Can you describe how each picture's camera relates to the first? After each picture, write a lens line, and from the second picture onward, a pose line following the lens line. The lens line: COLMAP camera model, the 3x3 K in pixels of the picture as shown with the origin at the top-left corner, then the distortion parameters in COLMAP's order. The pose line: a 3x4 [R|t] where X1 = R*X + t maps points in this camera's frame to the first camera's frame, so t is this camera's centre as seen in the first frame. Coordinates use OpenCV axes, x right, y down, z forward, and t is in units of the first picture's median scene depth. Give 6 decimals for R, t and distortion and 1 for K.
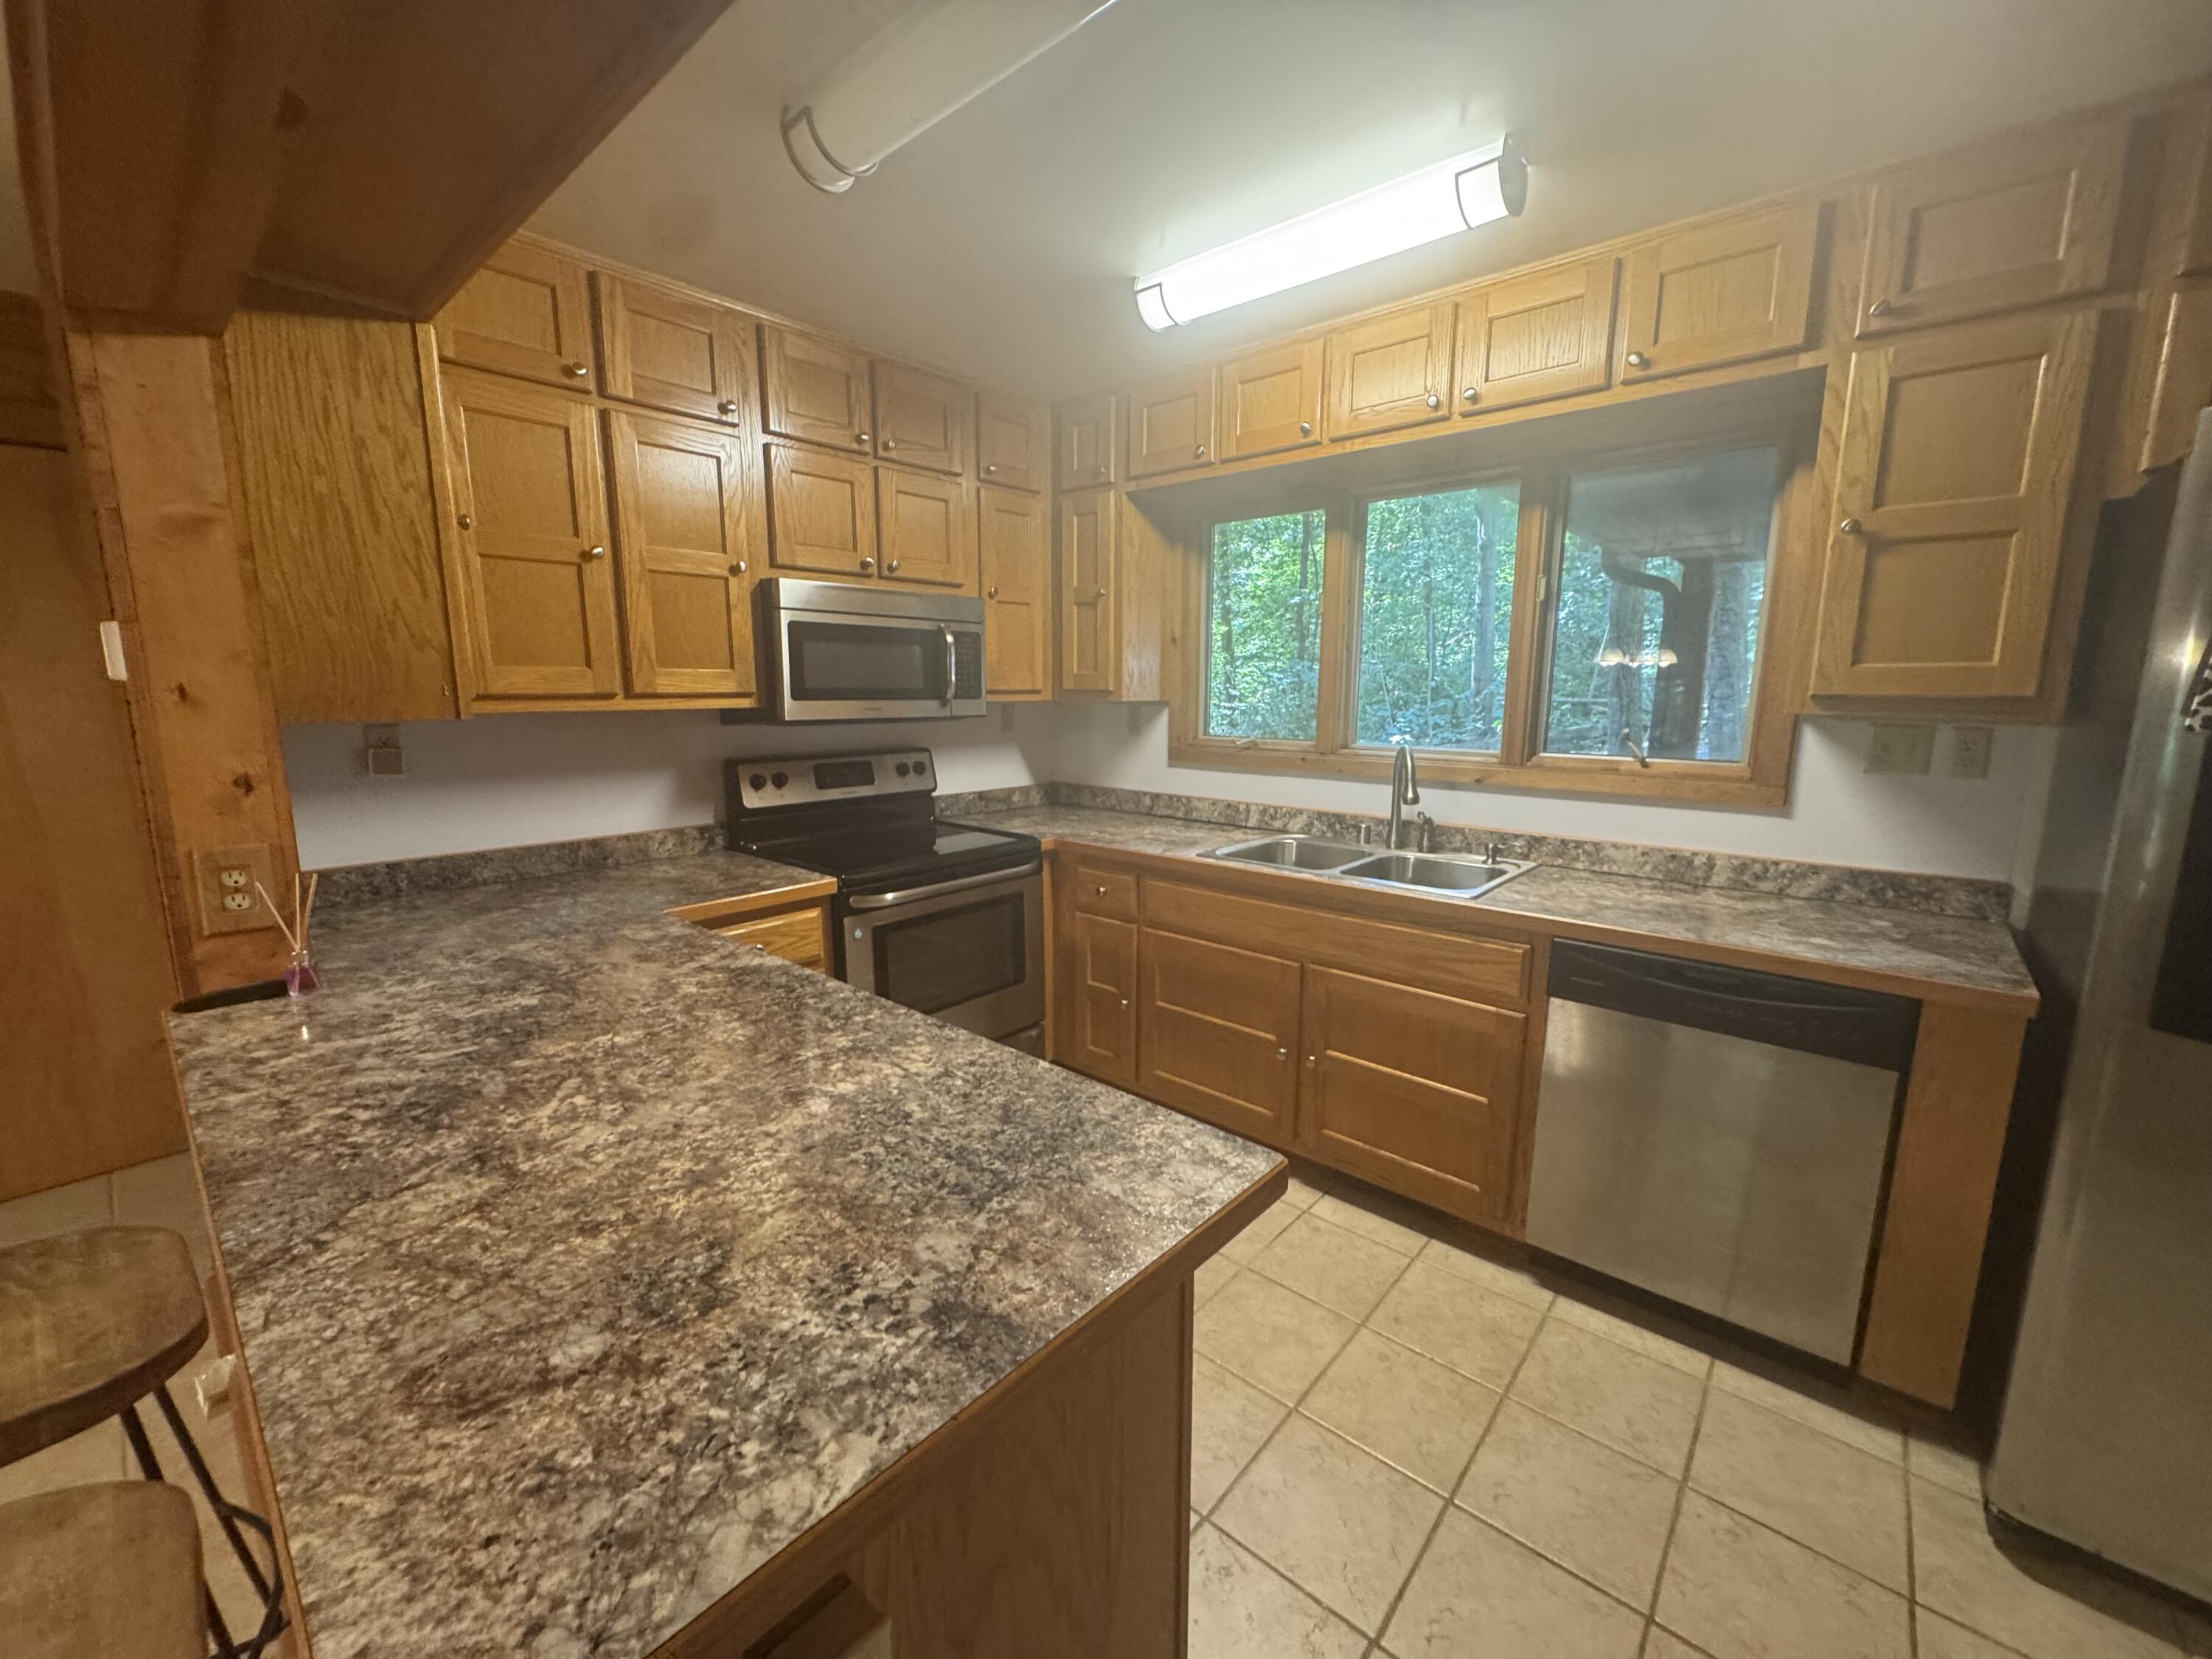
lens RADIAL K [[879.3, 0, 1106.0], [0, 879.3, 832.3], [0, 0, 1]] dist [-0.000387, -0.000142]
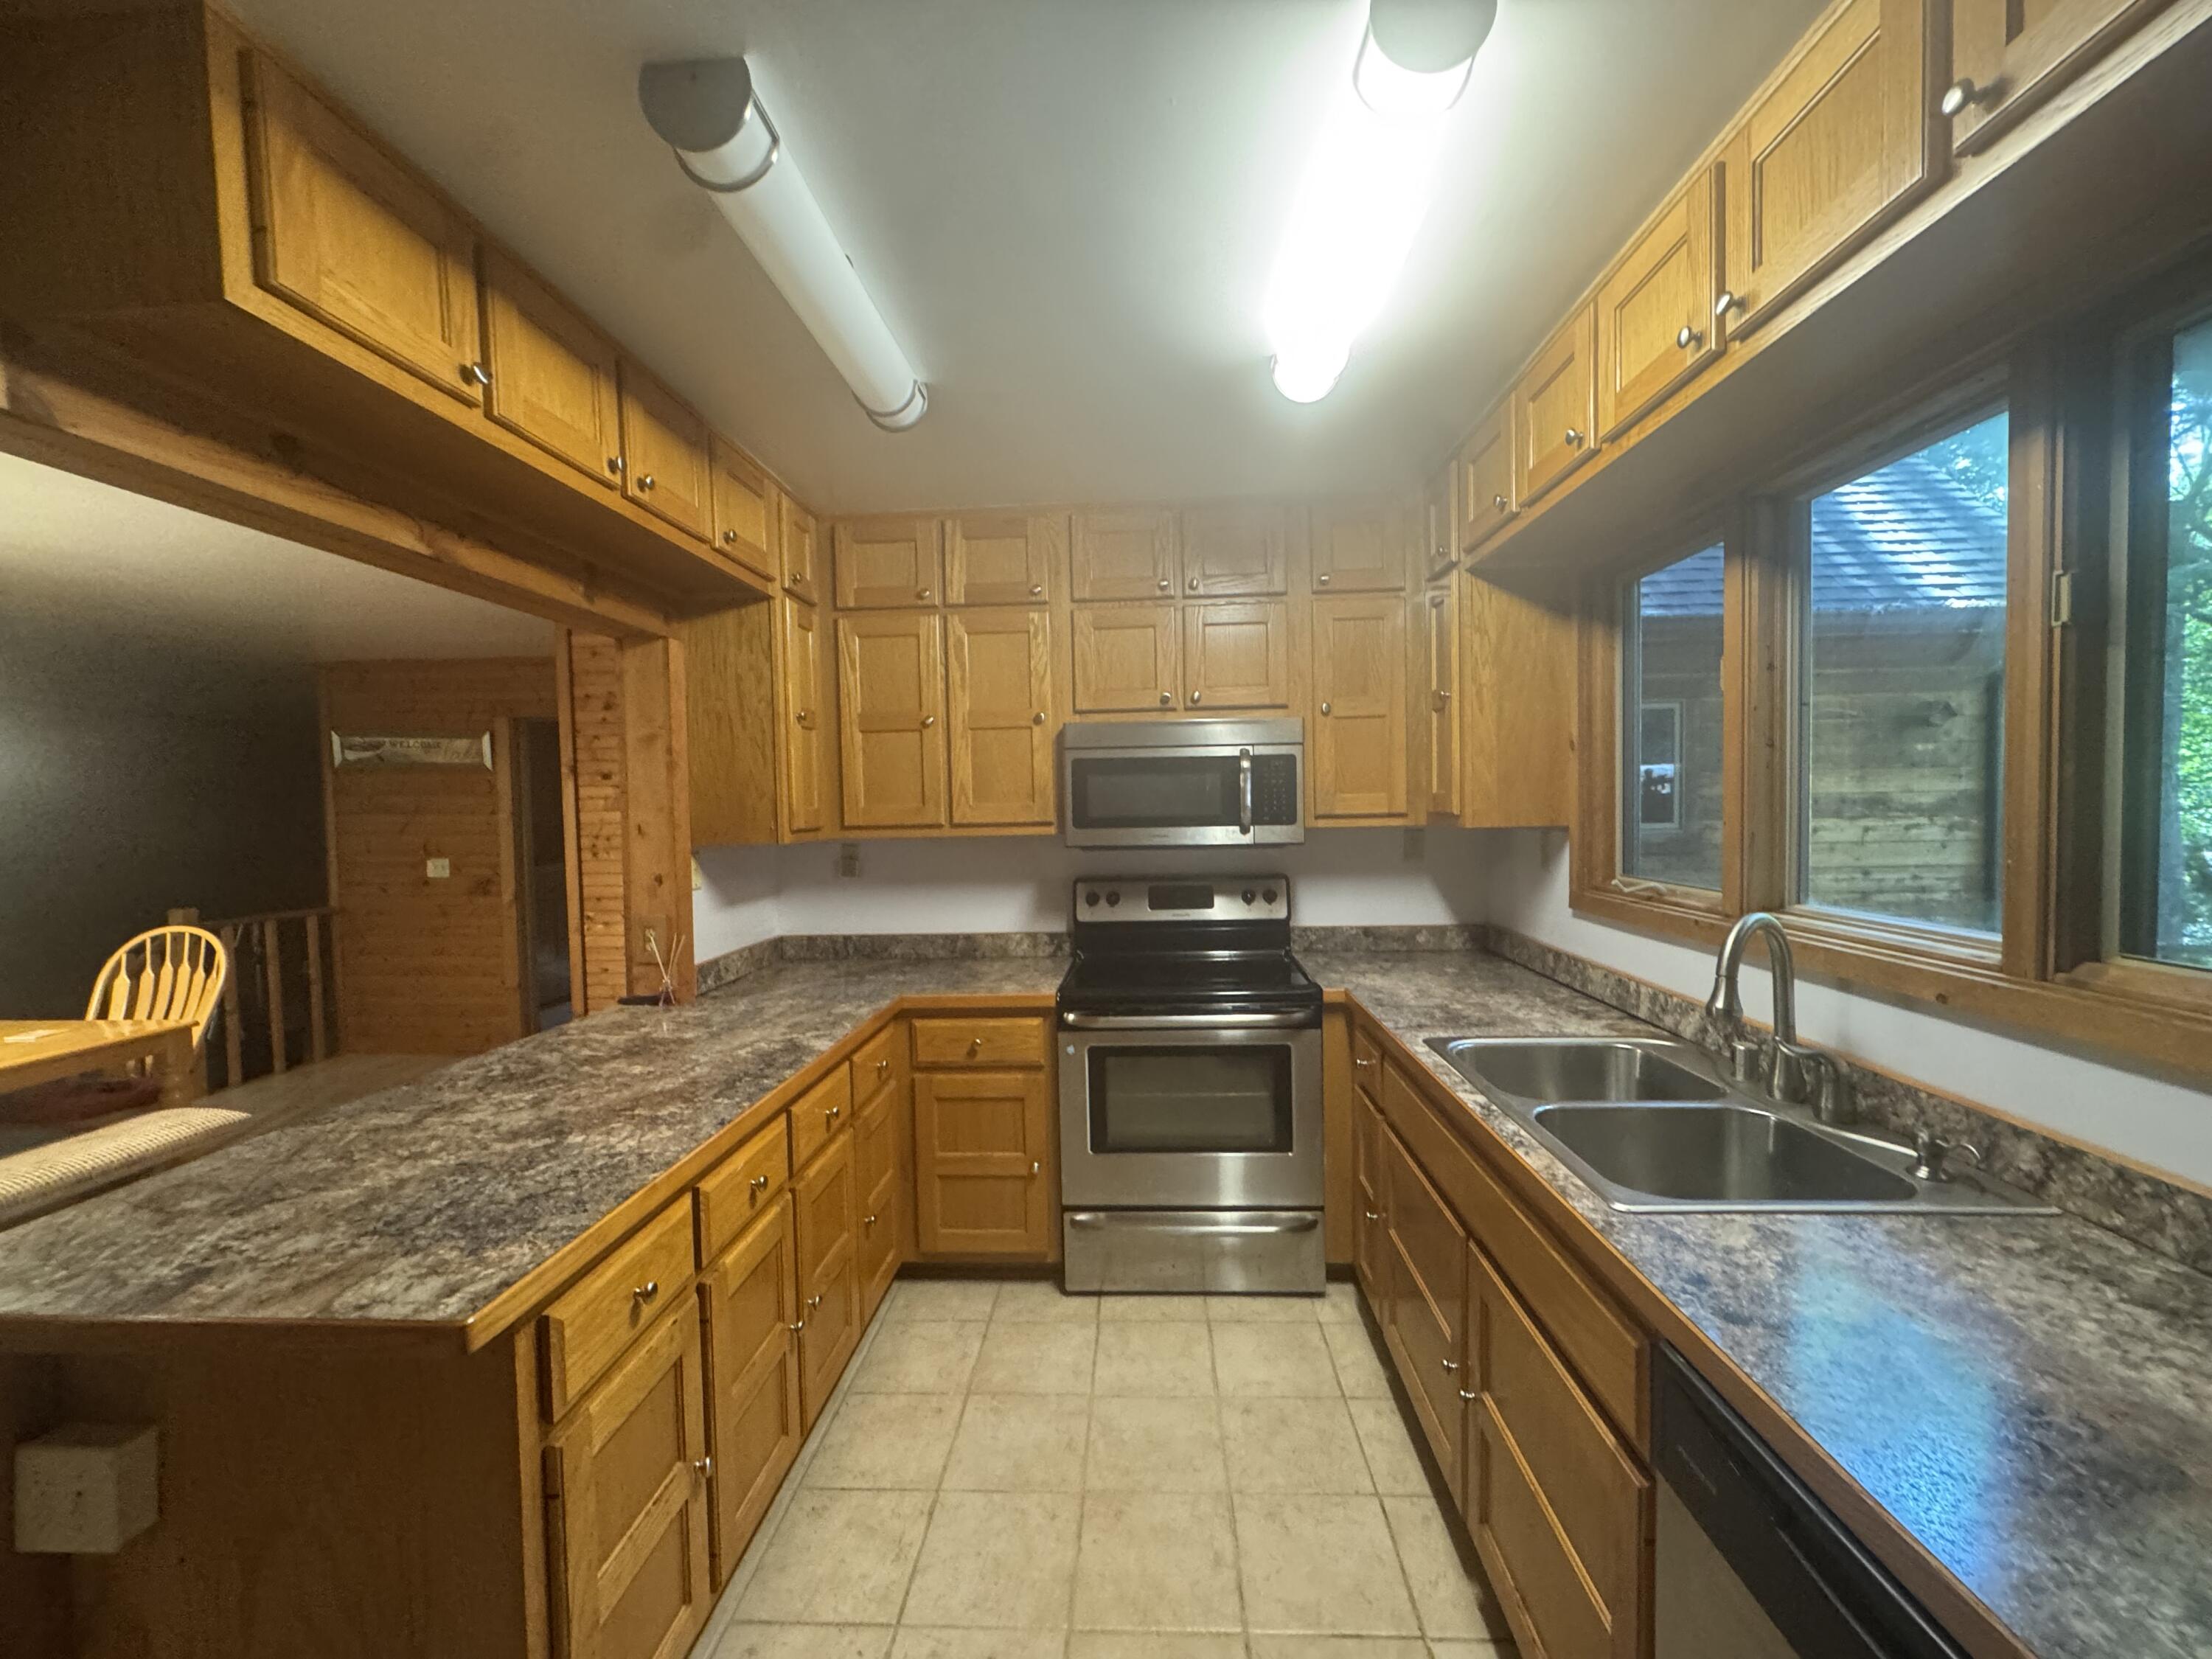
lens RADIAL K [[879.3, 0, 1105.3], [0, 879.3, 832.5], [0, 0, 1]] dist [-0.000387, -0.000142]
pose [[0.620053, 0.010224, -0.784494, 0.692972], [-0.108114, 0.991489, -0.072530, -0.085842], [0.777075, 0.129787, 0.615881, 0.433650]]
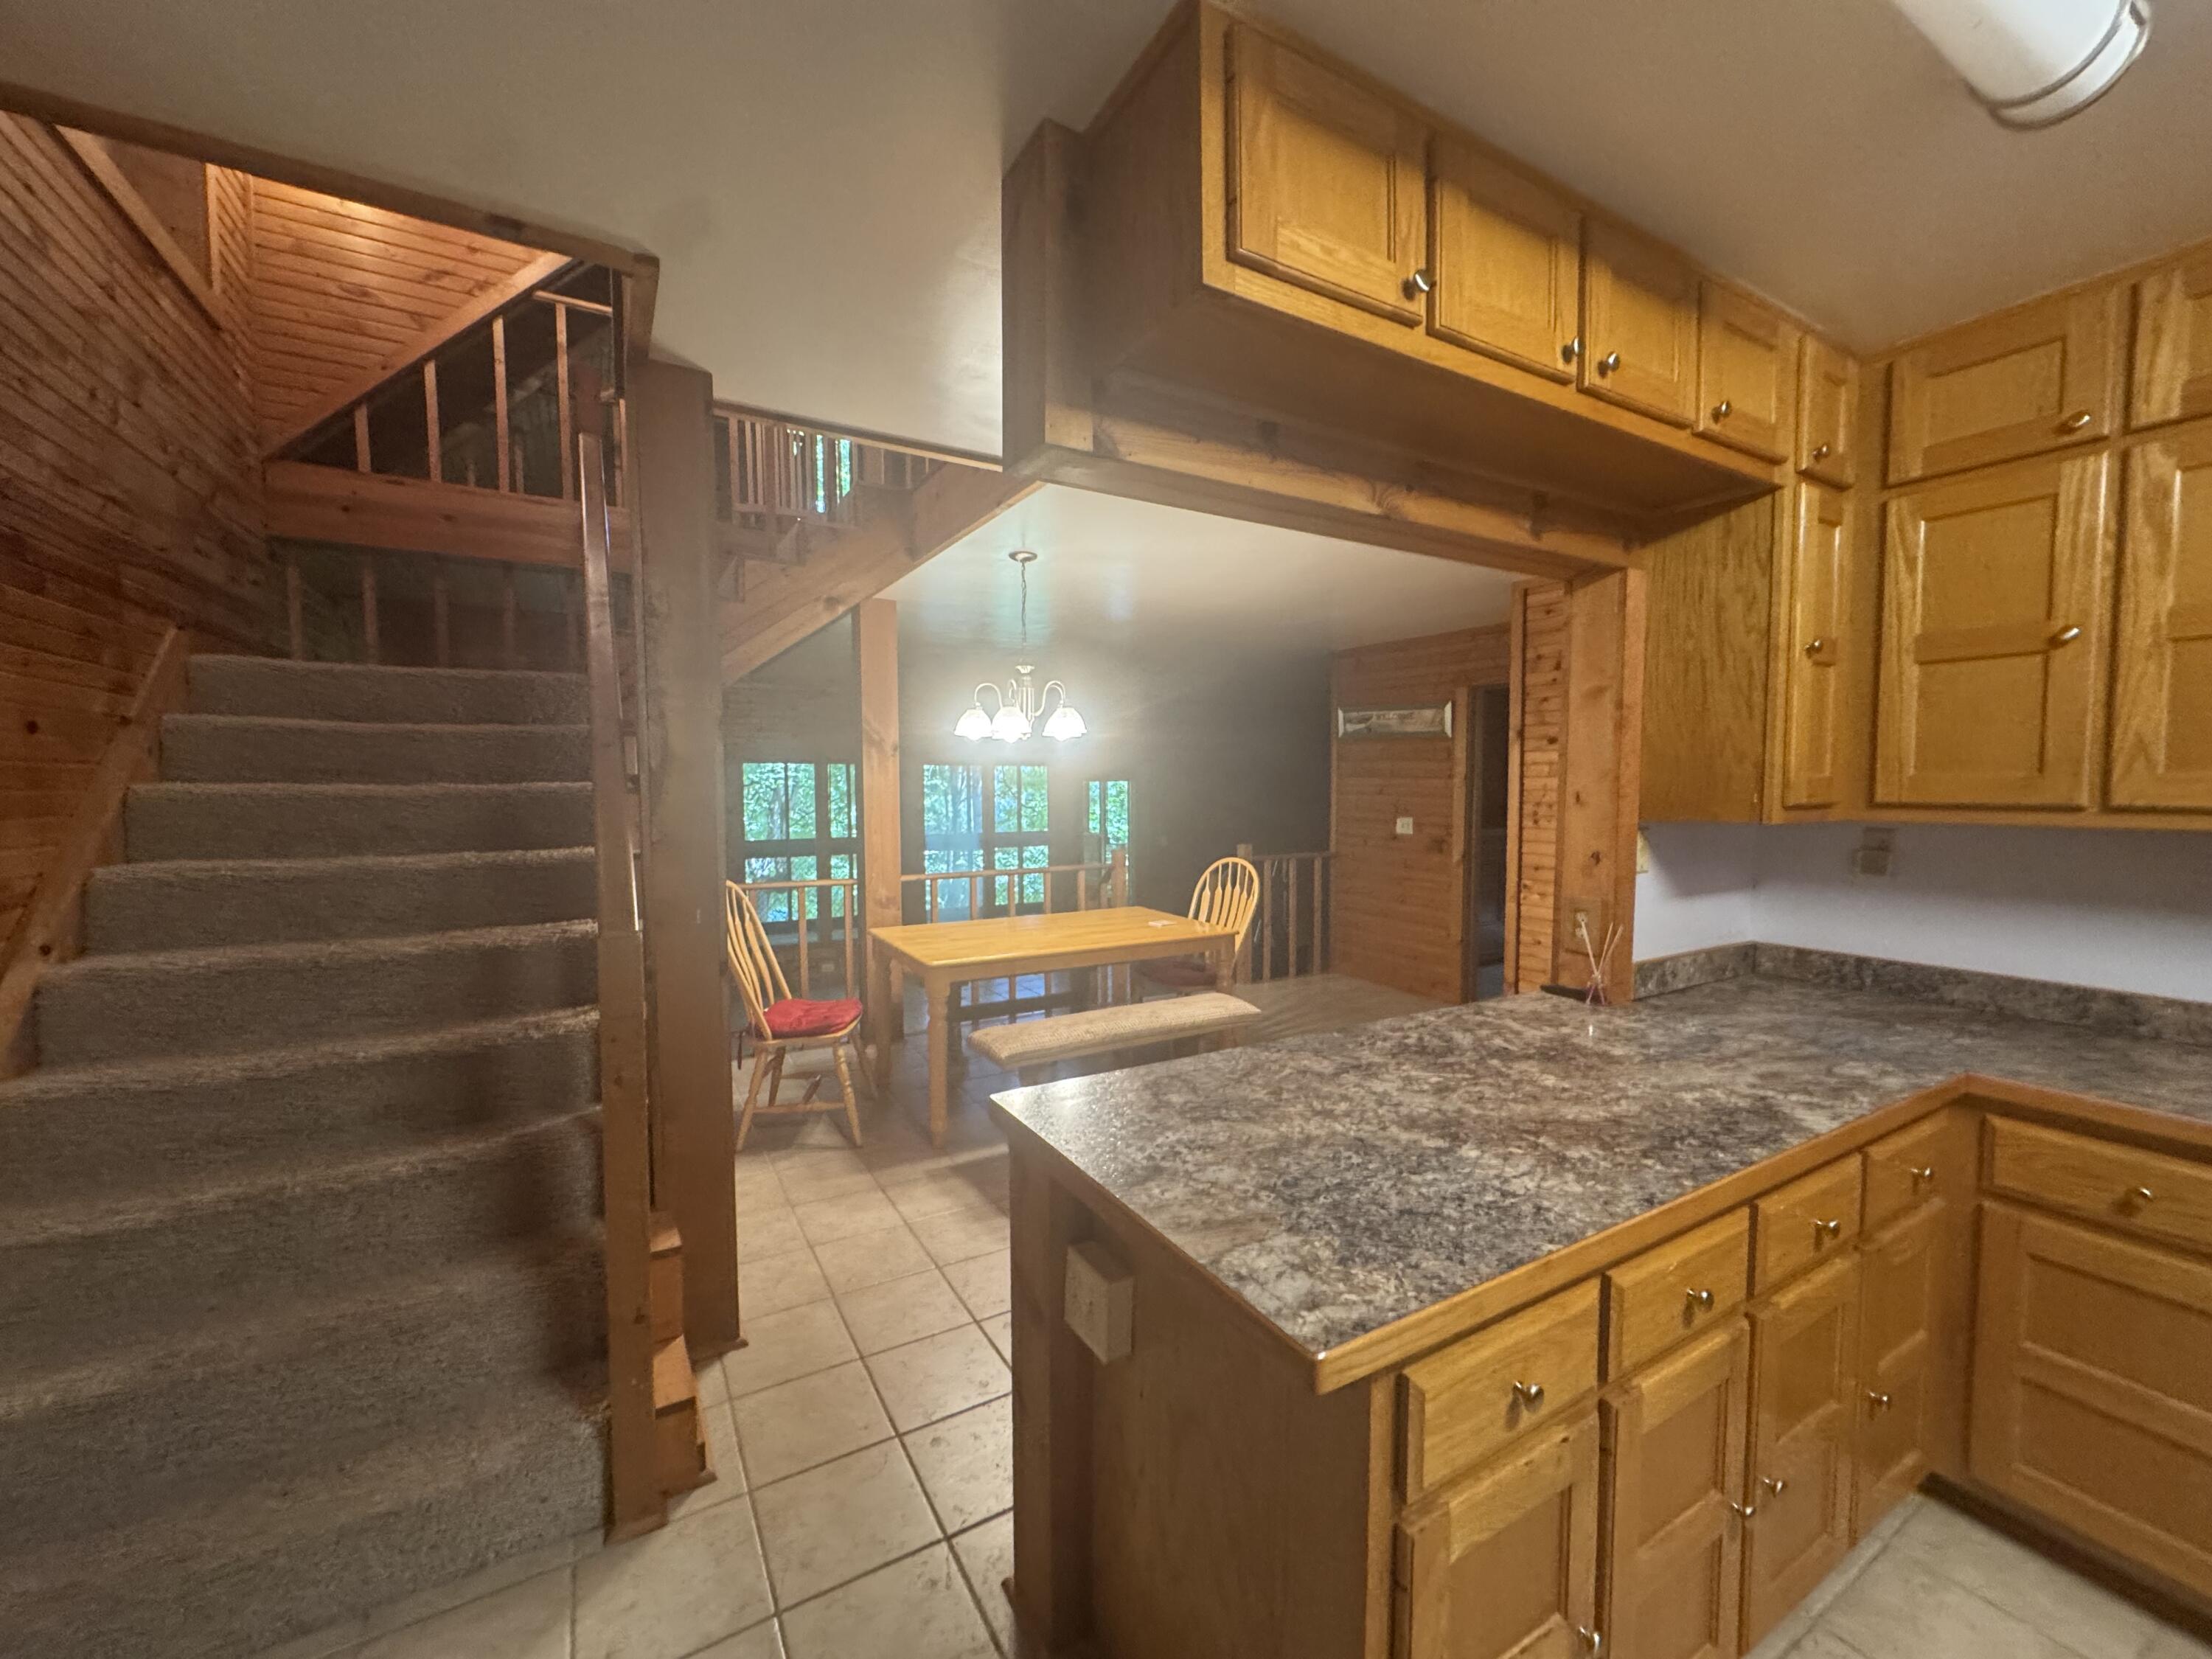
lens RADIAL K [[879.3, 0, 1109.5], [0, 879.3, 833.6], [0, 0, 1]] dist [-0.000387, -0.000142]
pose [[-0.314707, 0.053544, -0.947677, 0.515810], [-0.156473, 0.981822, 0.107435, -0.092092], [0.936203, 0.182097, -0.300608, 0.481397]]
